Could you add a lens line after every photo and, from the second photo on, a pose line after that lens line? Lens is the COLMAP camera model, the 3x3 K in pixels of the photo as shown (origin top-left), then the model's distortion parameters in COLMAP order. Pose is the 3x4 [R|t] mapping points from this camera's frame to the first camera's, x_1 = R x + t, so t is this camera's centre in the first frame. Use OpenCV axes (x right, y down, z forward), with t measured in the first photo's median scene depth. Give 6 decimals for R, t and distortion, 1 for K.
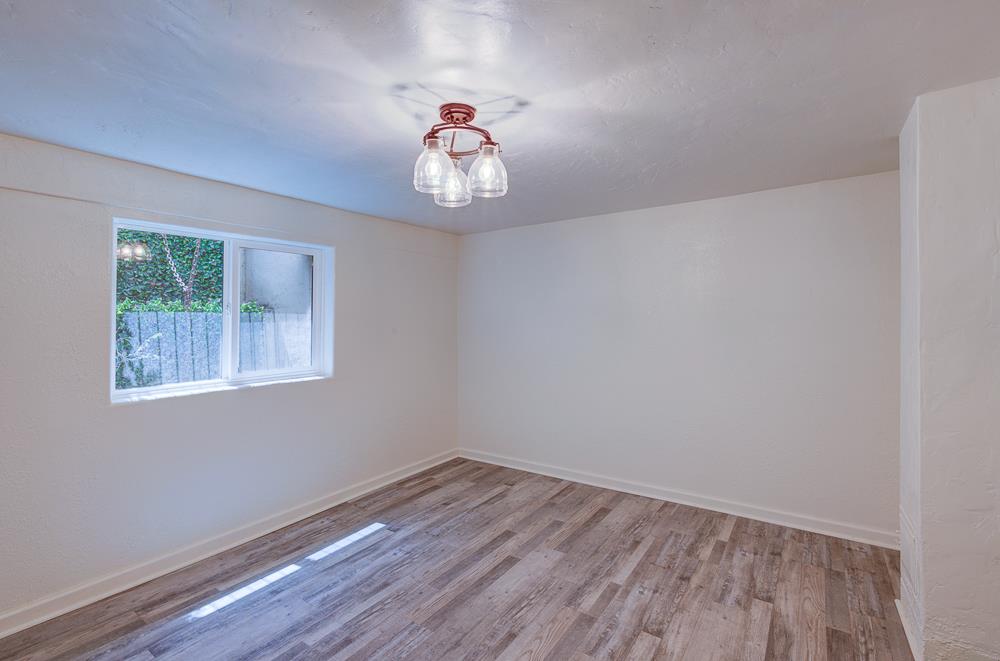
lens RADIAL K [[449.8, 0, 499.8], [0, 449.8, 313.6], [0, 0, 1]] dist [0.002465, 0.001778]
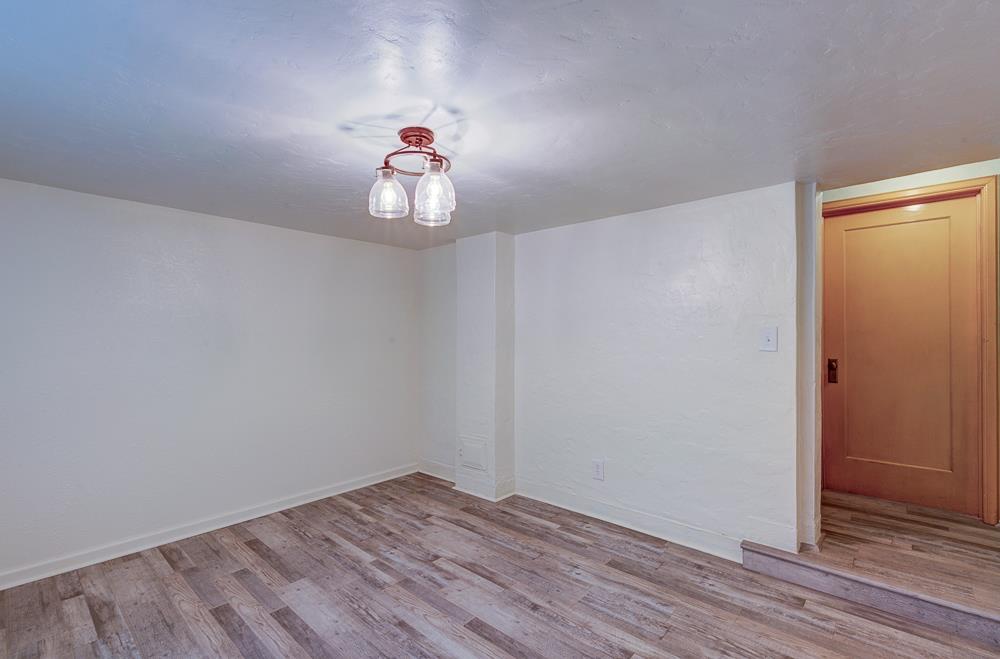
lens RADIAL K [[449.8, 0, 500.3], [0, 449.8, 336.5], [0, 0, 1]] dist [0.002465, 0.001778]
pose [[0.119294, 0.010855, 0.992800, -0.774254], [-0.015168, 0.999843, -0.009109, 0.018227], [-0.992743, -0.013972, 0.119440, 0.478089]]
